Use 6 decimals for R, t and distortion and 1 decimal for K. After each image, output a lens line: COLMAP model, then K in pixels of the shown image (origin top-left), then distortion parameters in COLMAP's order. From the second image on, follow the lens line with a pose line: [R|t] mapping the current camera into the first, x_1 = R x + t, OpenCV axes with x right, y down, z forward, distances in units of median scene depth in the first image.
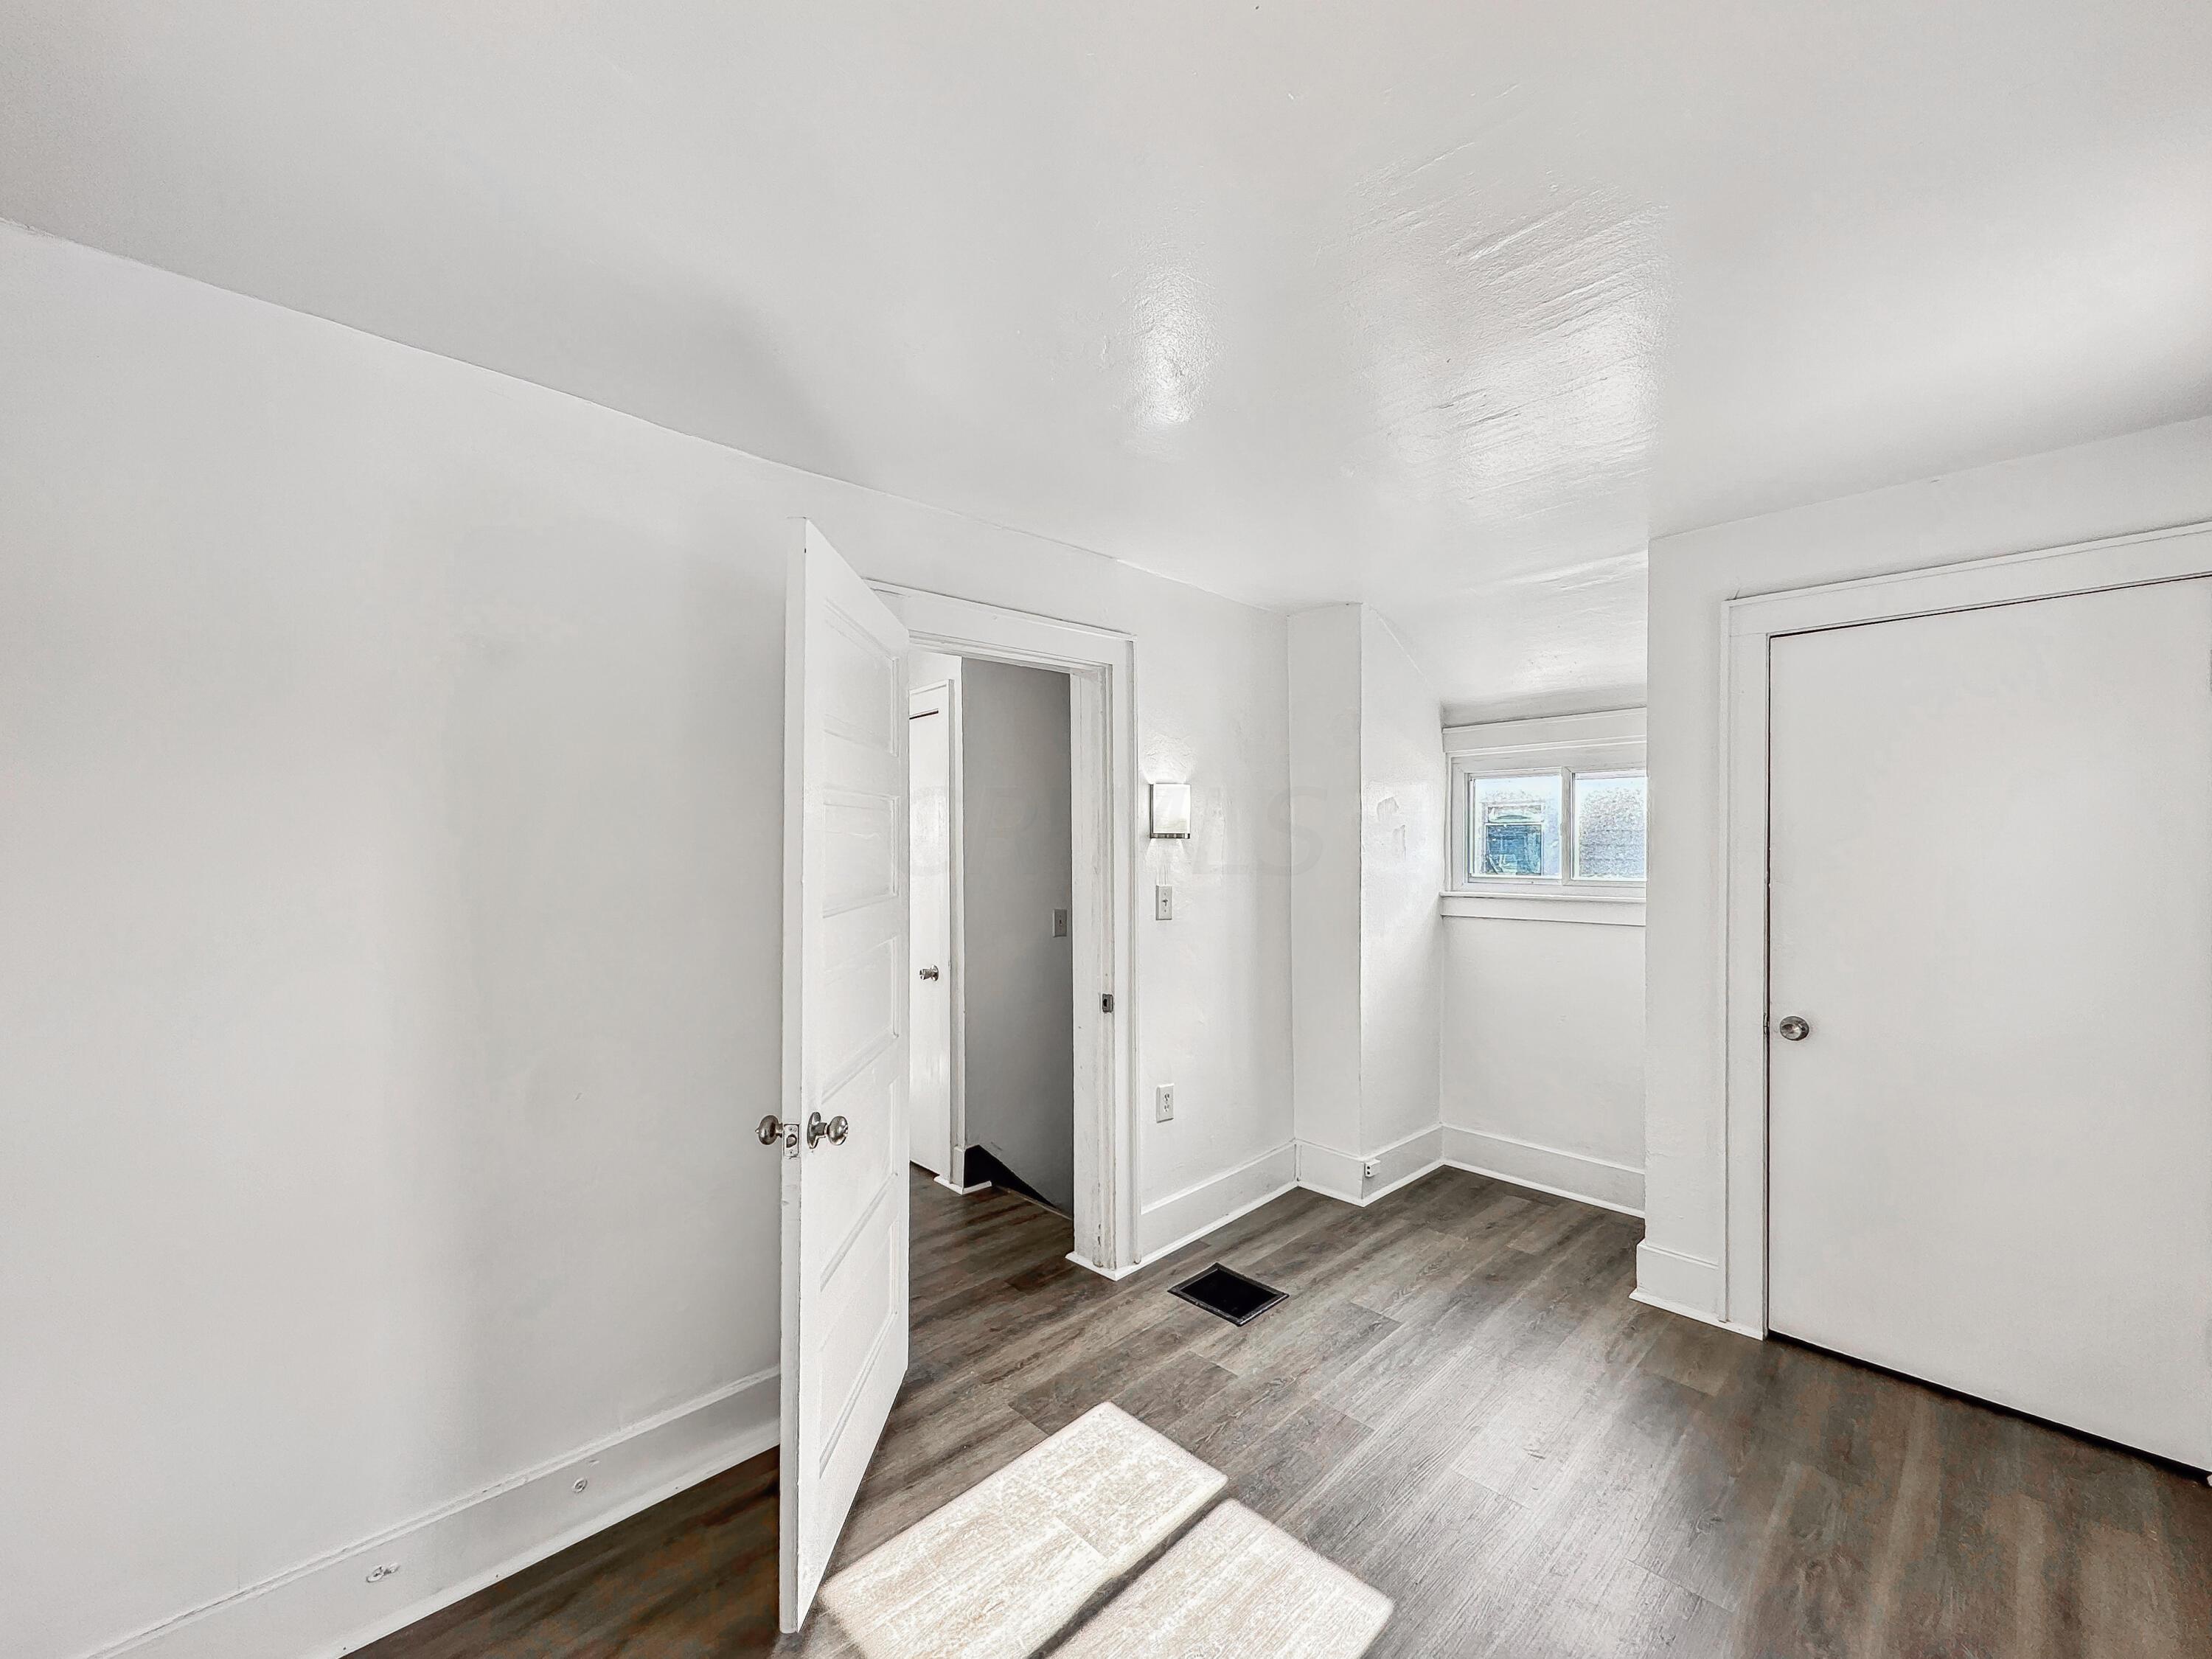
lens RADIAL K [[885.1, 0, 1113.3], [0, 885.1, 845.7], [0, 0, 1]] dist [-0.000575, -0.000313]
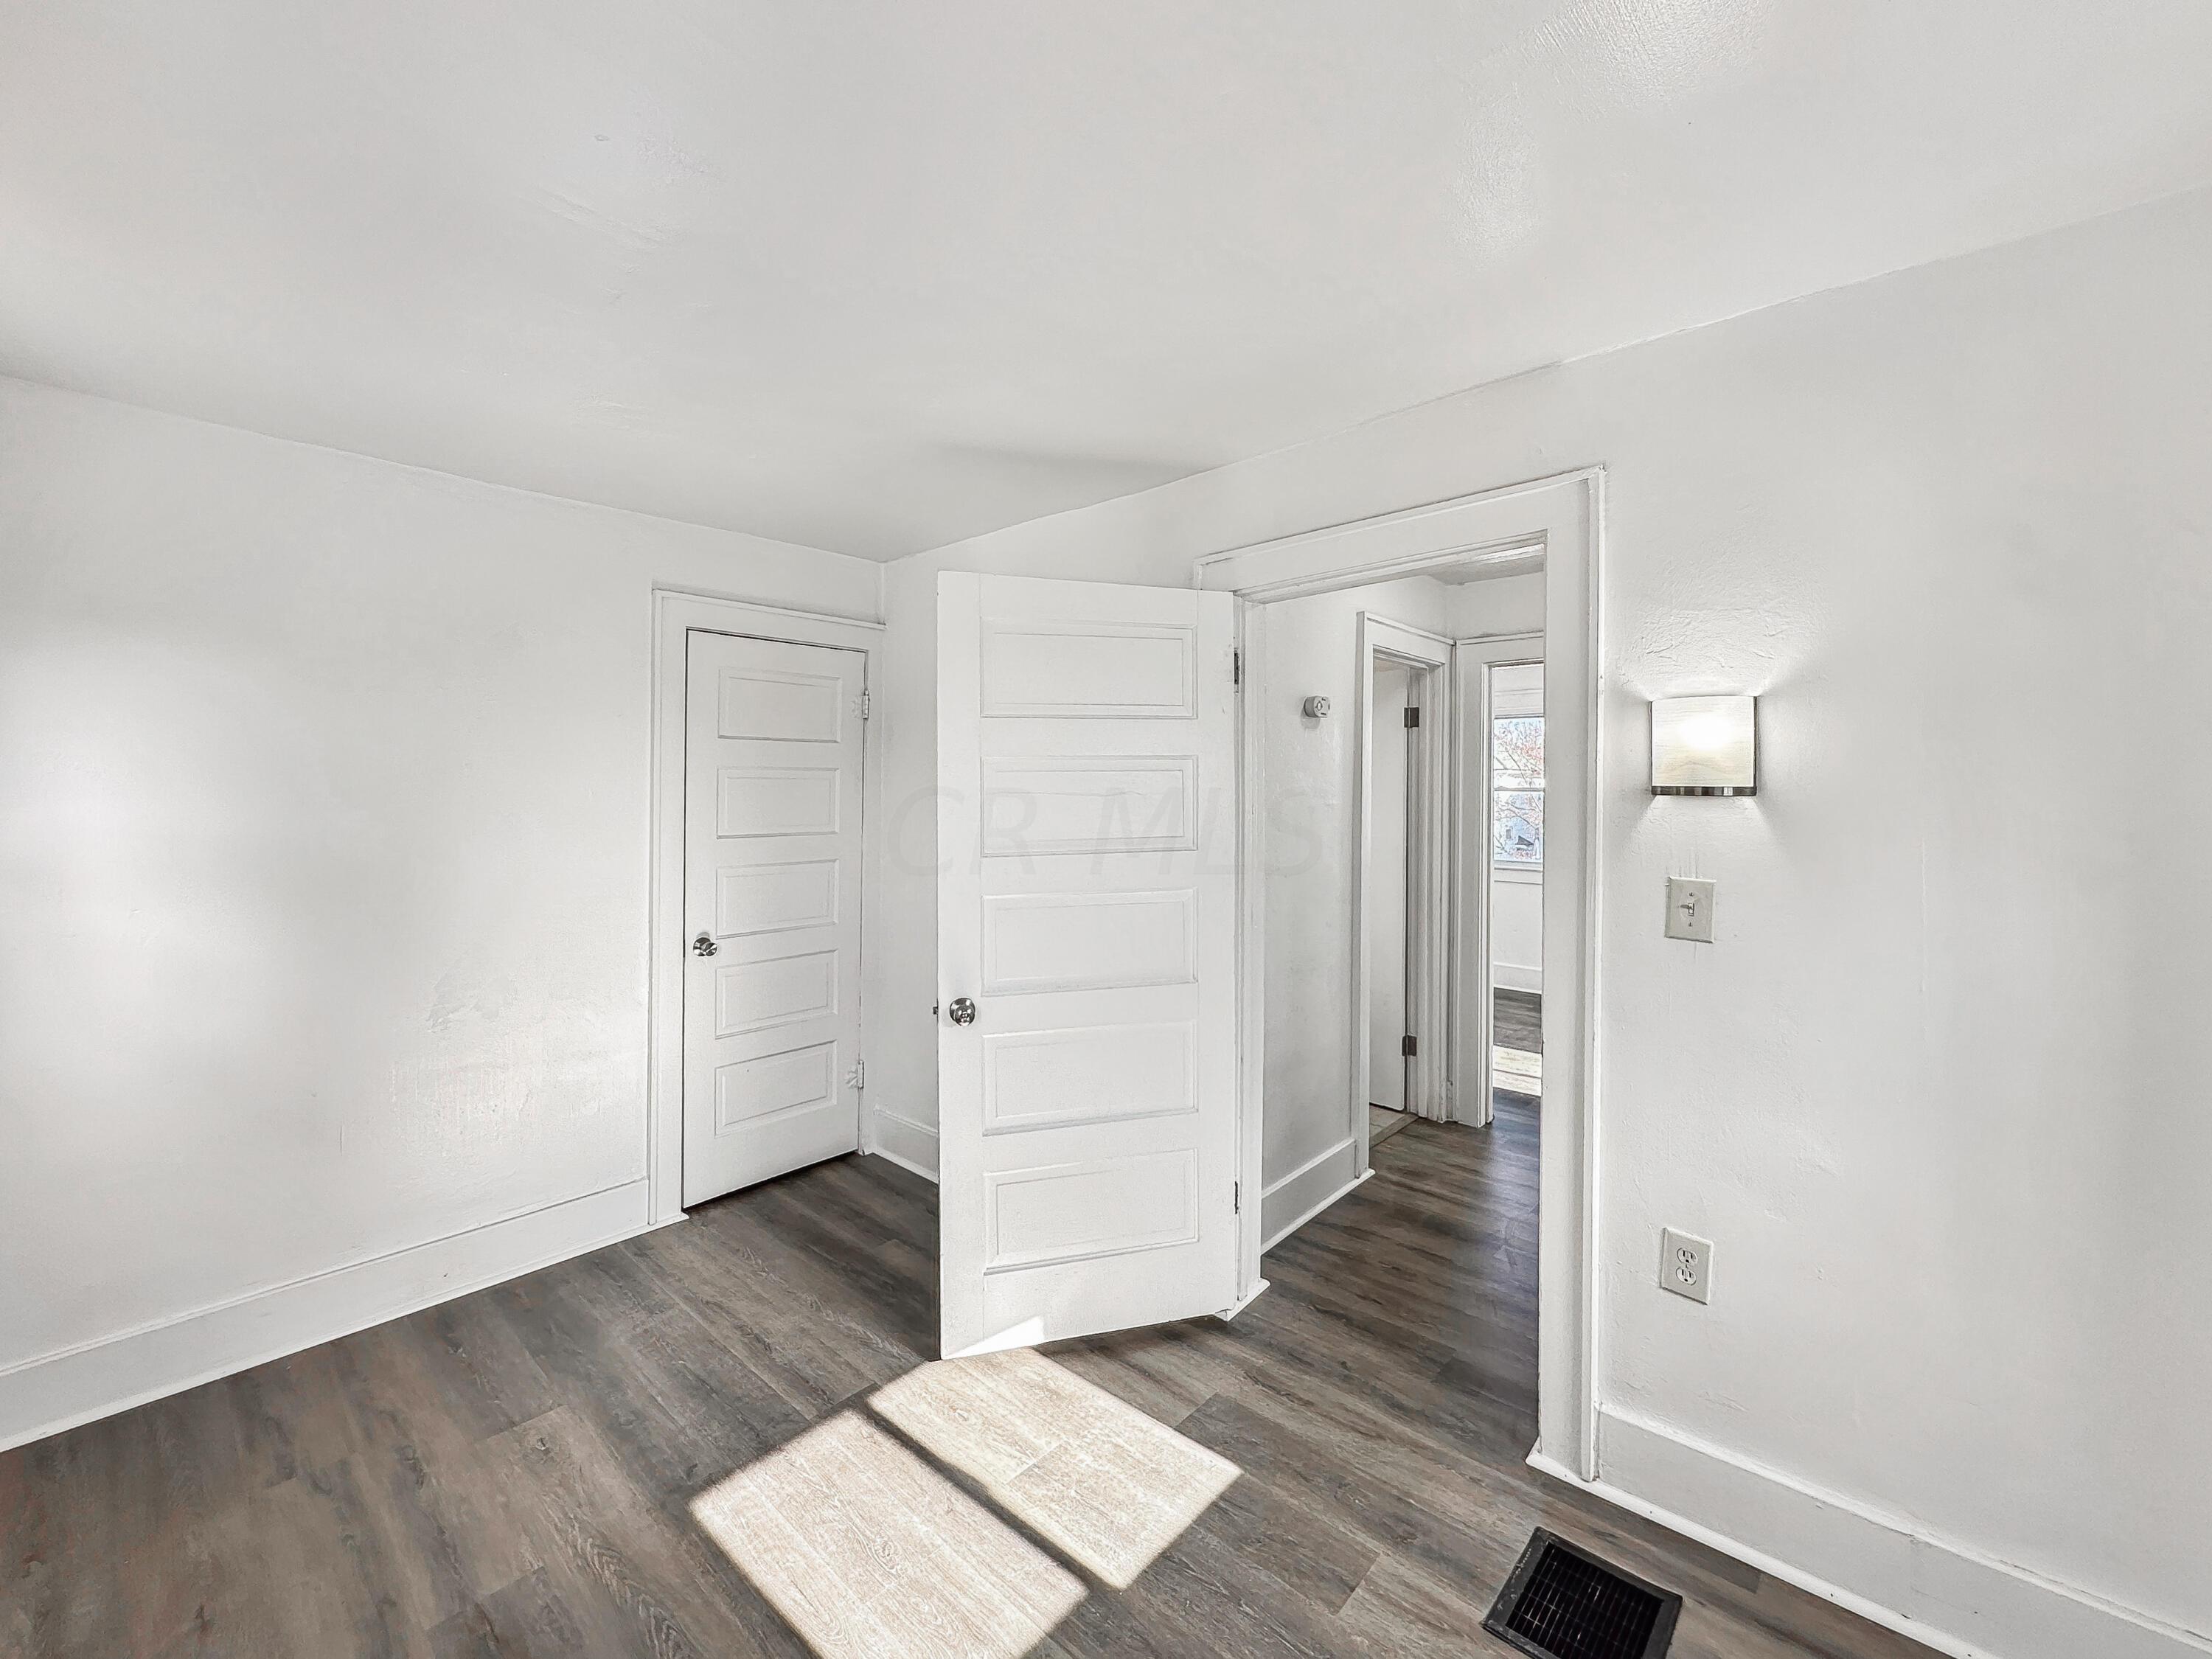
lens RADIAL K [[885.1, 0, 1097.7], [0, 885.1, 796.0], [0, 0, 1]] dist [-0.000575, -0.000313]
pose [[0.063019, 0.004397, -0.998003, 0.745546], [-0.000724, 0.999990, 0.004360, -0.012207], [0.998012, 0.000448, 0.063021, 0.741052]]
